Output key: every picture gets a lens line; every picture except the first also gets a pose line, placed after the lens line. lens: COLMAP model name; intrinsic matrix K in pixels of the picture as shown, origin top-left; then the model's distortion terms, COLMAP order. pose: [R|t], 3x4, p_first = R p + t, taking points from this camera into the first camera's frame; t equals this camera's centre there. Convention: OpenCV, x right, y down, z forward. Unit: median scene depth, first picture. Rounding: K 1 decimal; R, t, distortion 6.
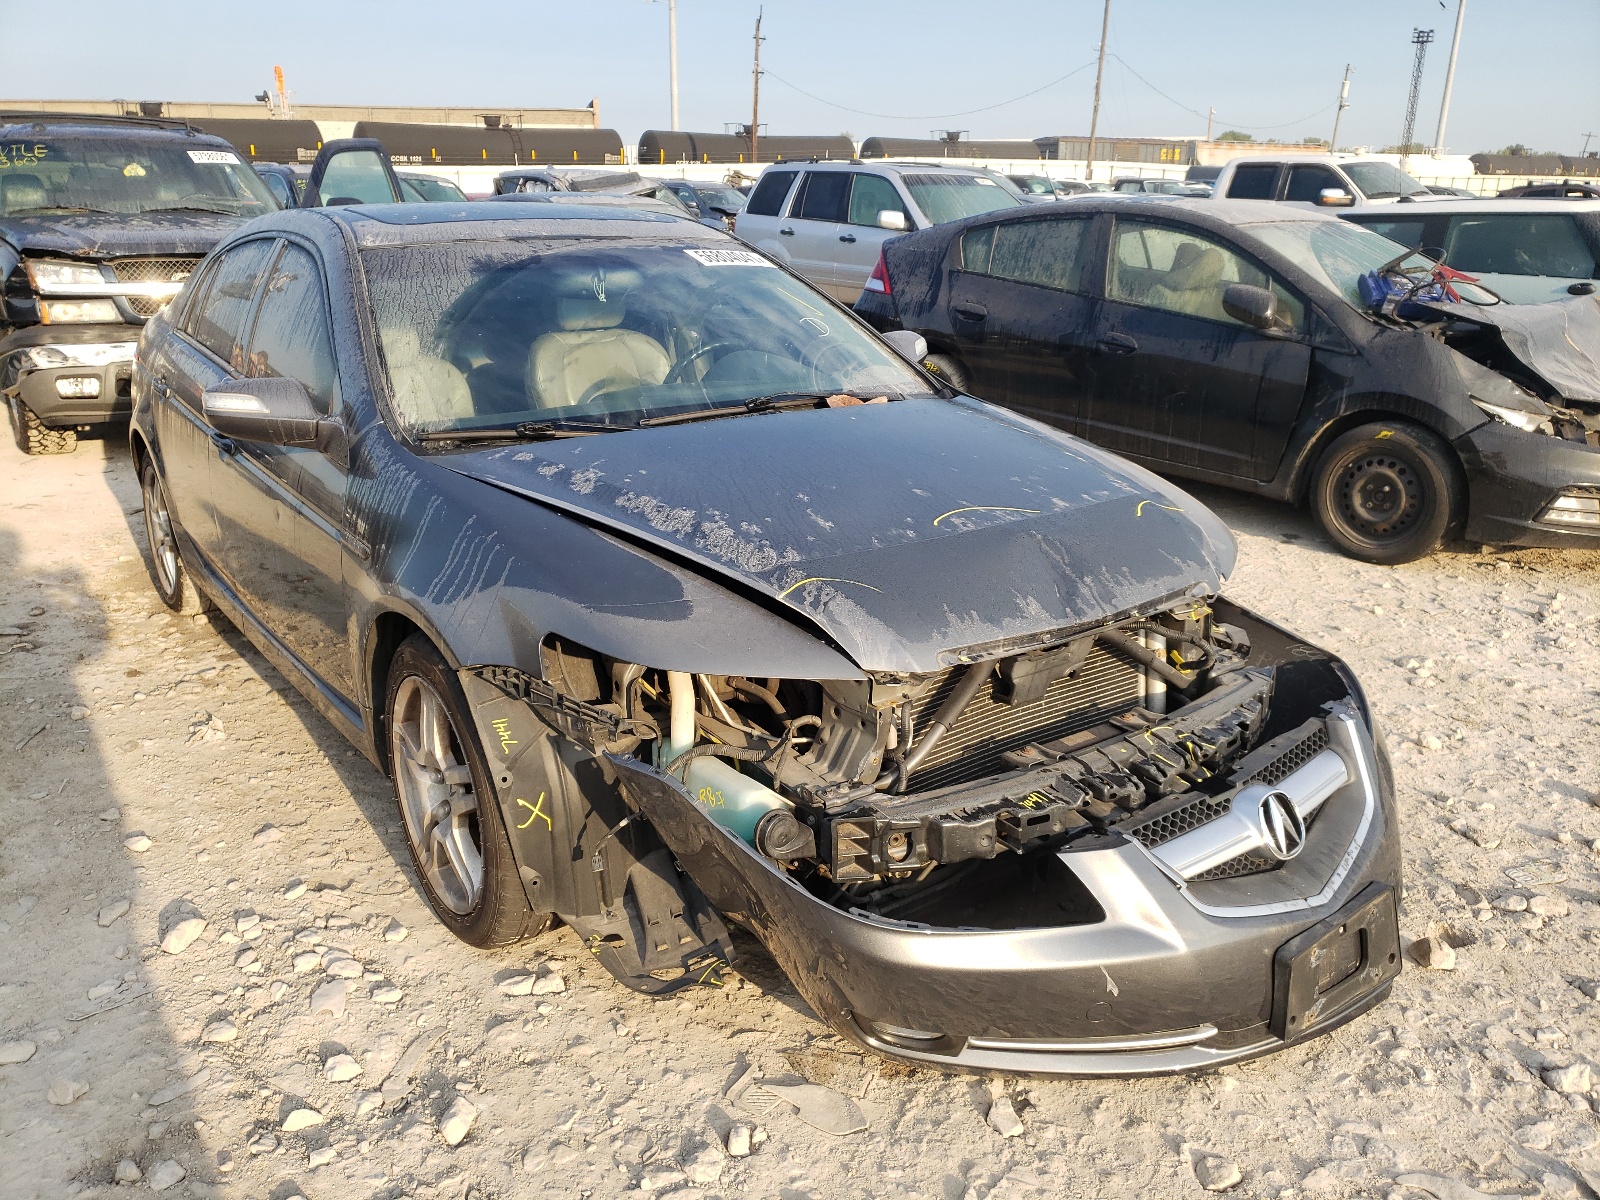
lens RADIAL K [[1235.7, 0, 812.7], [0, 1235.7, 599.3], [0, 0, 1]] dist [0.035166, -0.015089]
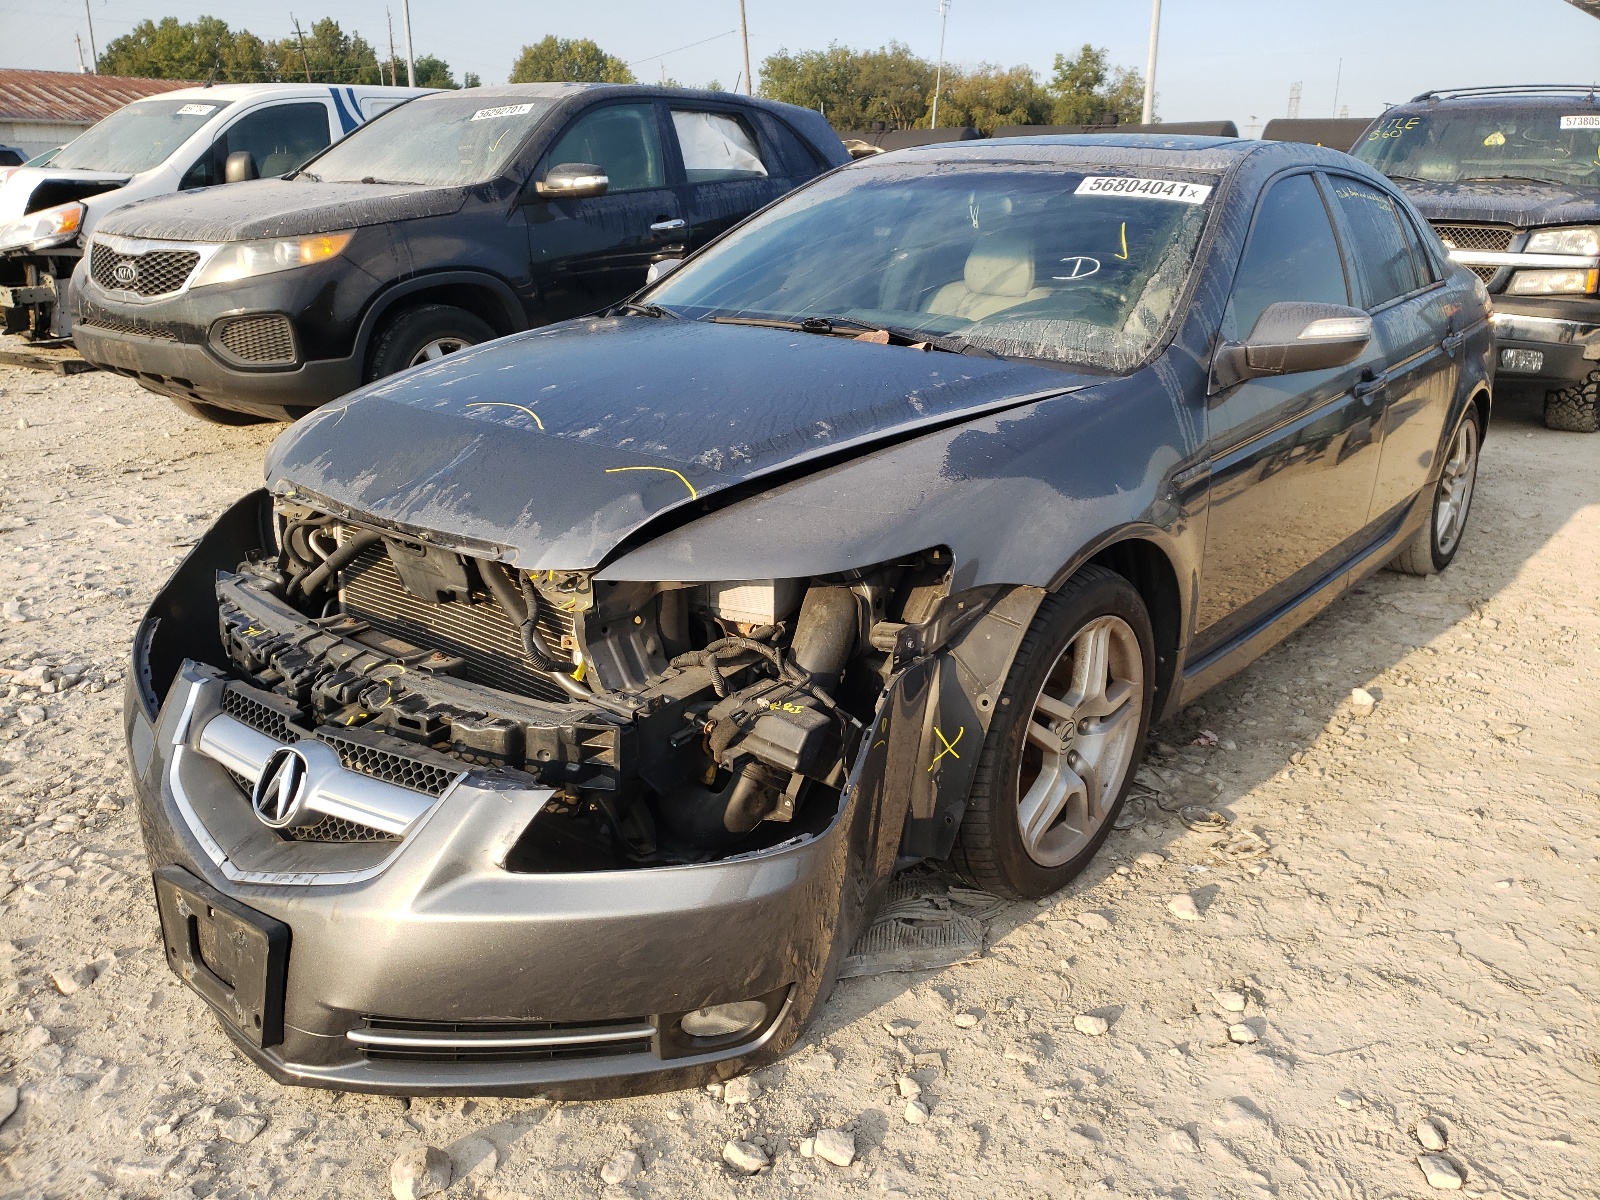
lens RADIAL K [[1235.7, 0, 802.0], [0, 1235.7, 591.5], [0, 0, 1]] dist [0.035166, -0.015089]
pose [[0.248504, 0.306601, -0.918826, 1.164276], [-0.314930, 0.922620, 0.222692, -0.236415], [0.916005, 0.234026, 0.325833, 0.979074]]
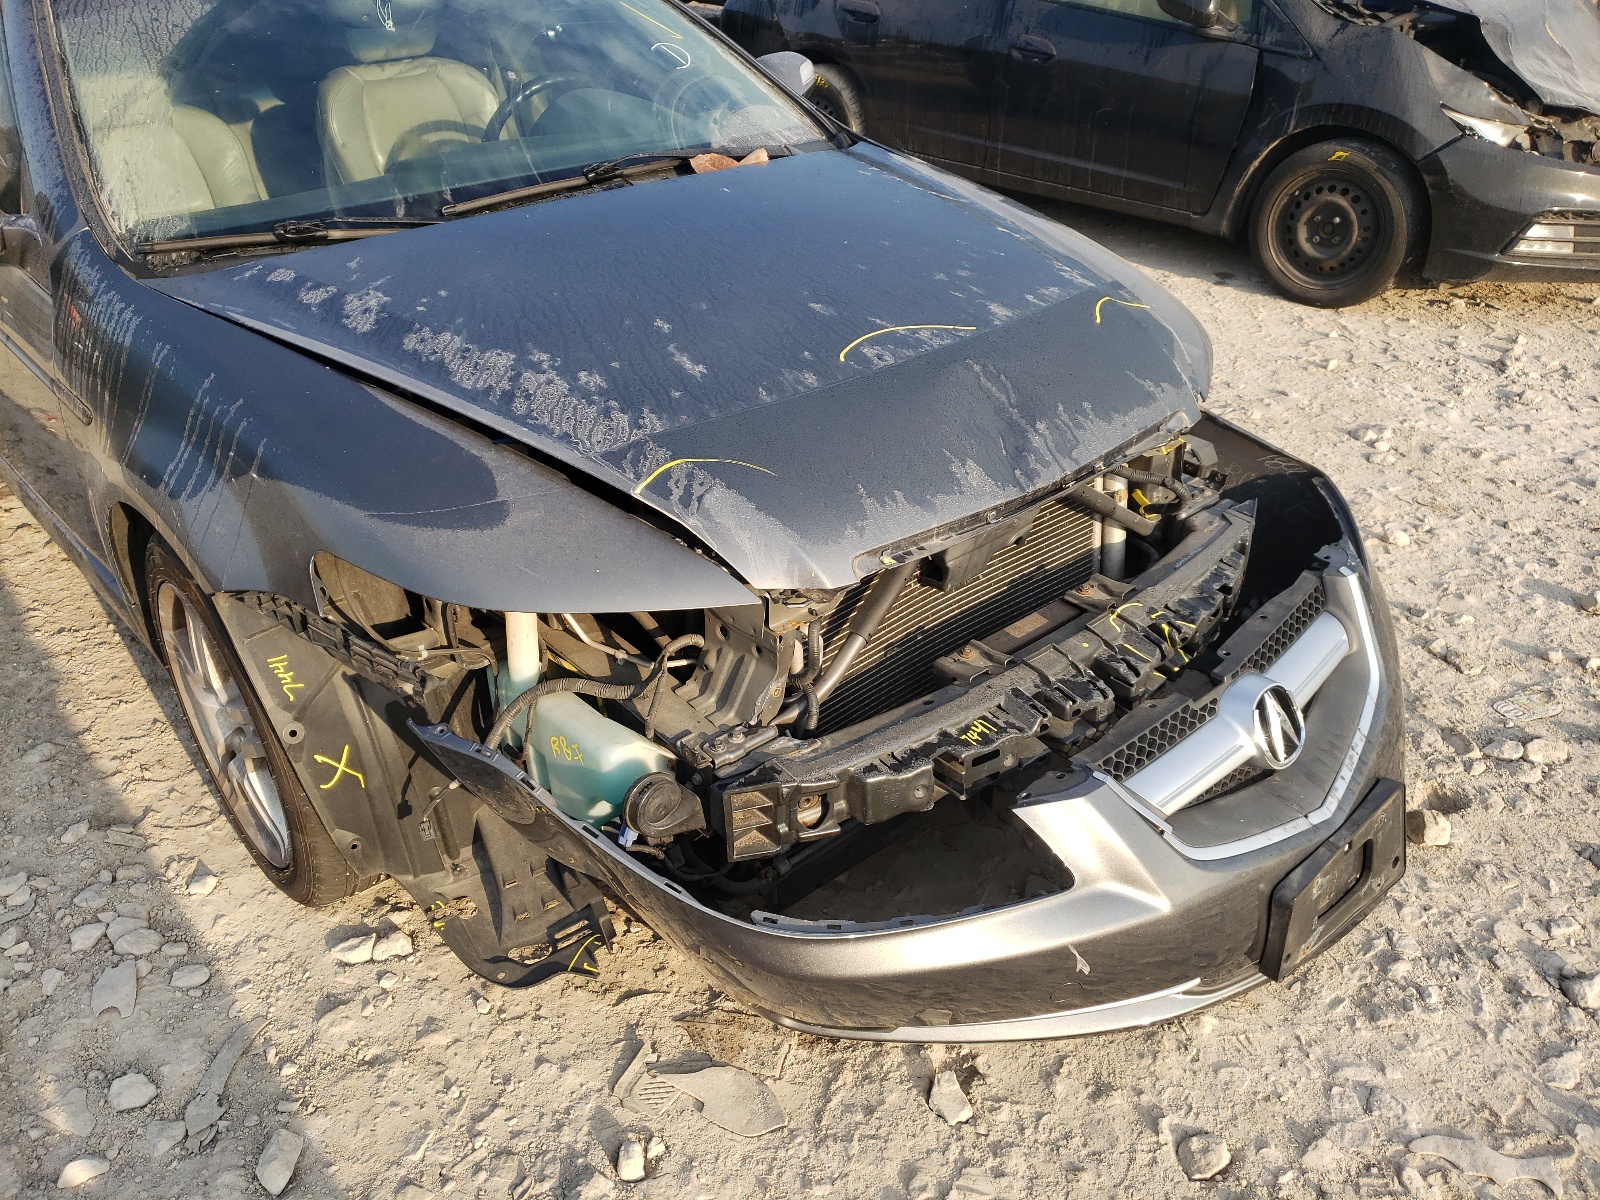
lens RADIAL K [[1235.7, 0, 786.2], [0, 1235.7, 603.4], [0, 0, 1]] dist [0.035166, -0.015089]
pose [[0.996829, -0.057441, 0.055075, 0.016257], [0.043778, 0.973778, 0.223248, -0.088040], [-0.066455, -0.220129, 0.973205, 0.241024]]
